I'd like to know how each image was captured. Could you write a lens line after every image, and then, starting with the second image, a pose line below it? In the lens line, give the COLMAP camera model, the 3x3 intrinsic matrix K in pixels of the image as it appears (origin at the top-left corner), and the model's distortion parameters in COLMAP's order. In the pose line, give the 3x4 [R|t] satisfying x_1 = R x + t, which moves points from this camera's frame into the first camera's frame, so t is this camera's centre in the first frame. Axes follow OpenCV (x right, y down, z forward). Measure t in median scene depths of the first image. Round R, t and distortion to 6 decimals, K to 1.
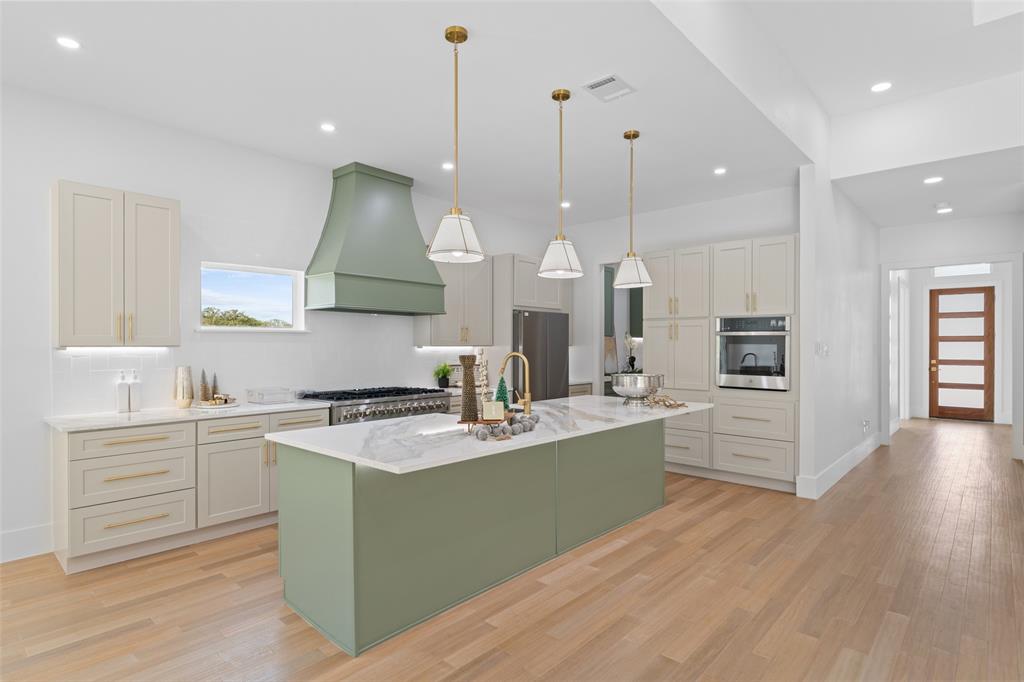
lens RADIAL K [[535.7, 0, 508.8], [0, 535.7, 344.1], [0, 0, 1]] dist [-0.000302, 0.000466]
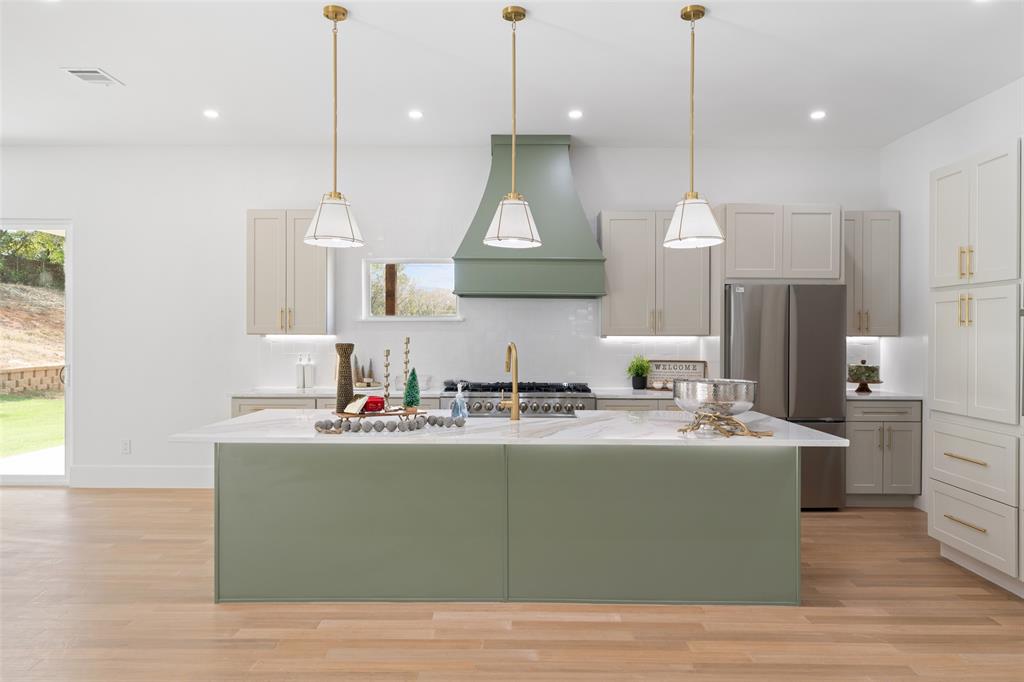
lens RADIAL K [[676.7, 0, 507.5], [0, 676.7, 334.7], [0, 0, 1]] dist [0.002237, 0.000695]
pose [[0.667563, 0.002512, -0.744549, 0.559244], [-0.002040, 0.999997, 0.001545, 0.001179], [0.744551, 0.000488, 0.667565, 0.226220]]
